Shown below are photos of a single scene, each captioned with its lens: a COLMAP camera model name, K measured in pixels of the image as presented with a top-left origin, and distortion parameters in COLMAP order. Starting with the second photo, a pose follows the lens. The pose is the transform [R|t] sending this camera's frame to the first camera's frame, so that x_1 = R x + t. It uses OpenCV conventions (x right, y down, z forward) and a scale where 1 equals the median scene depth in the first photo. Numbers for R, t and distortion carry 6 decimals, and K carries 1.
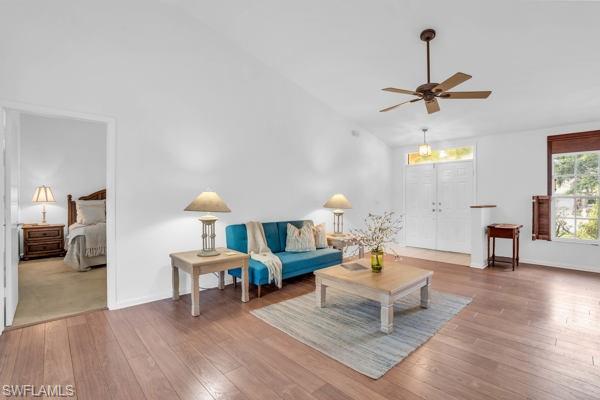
lens RADIAL K [[278.2, 0, 299.7], [0, 278.2, 200.4], [0, 0, 1]] dist [-0.048198, 0.009070]
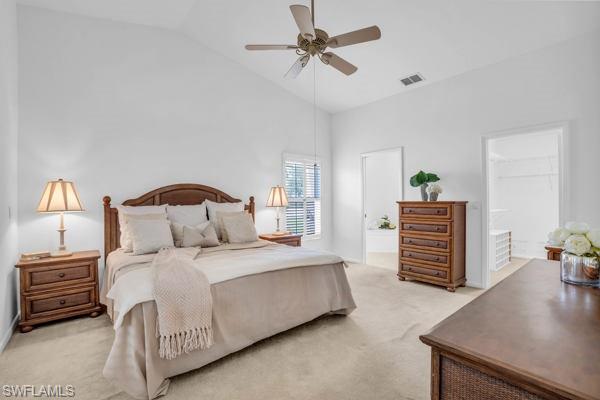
lens RADIAL K [[278.2, 0, 299.5], [0, 278.2, 199.8], [0, 0, 1]] dist [-0.048198, 0.009070]
pose [[0.997656, -0.010046, -0.067694, -0.463092], [0.009533, 0.999923, -0.007898, -0.006755], [0.067768, 0.007234, 0.997675, 0.516352]]
